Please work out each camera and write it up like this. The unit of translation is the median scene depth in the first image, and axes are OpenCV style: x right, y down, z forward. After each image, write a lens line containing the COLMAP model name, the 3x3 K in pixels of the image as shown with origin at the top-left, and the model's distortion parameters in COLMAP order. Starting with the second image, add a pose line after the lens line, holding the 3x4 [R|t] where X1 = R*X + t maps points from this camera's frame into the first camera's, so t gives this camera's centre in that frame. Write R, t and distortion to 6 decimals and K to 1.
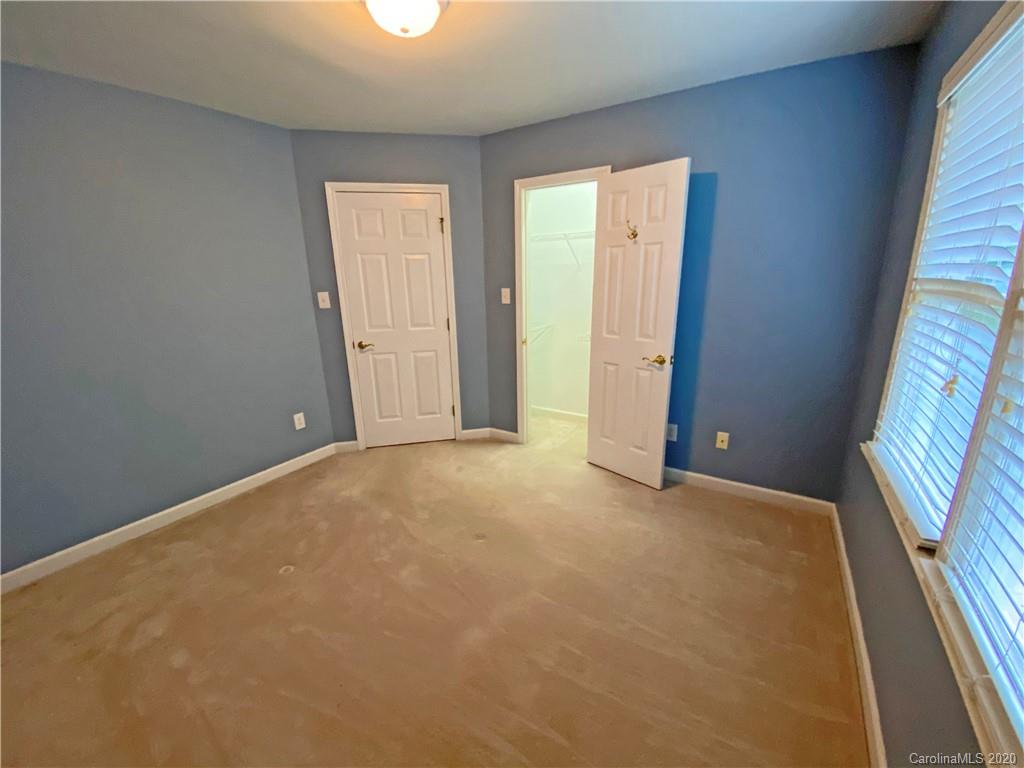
lens RADIAL K [[420.4, 0, 509.7], [0, 420.4, 380.7], [0, 0, 1]] dist [0.063768, -0.041173]
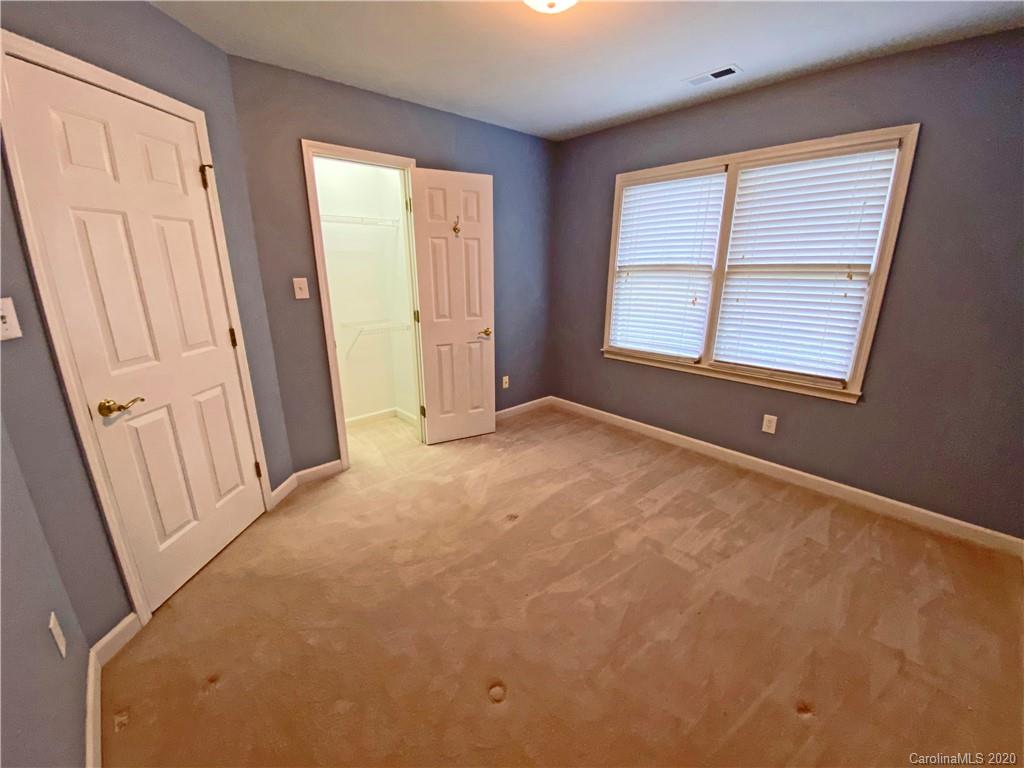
lens RADIAL K [[420.4, 0, 509.7], [0, 420.4, 380.7], [0, 0, 1]] dist [0.063768, -0.041173]
pose [[0.265500, -0.239280, 0.933946, -0.739674], [0.238632, 0.954879, 0.176805, -0.101284], [-0.934111, 0.175928, 0.310621, 0.495005]]
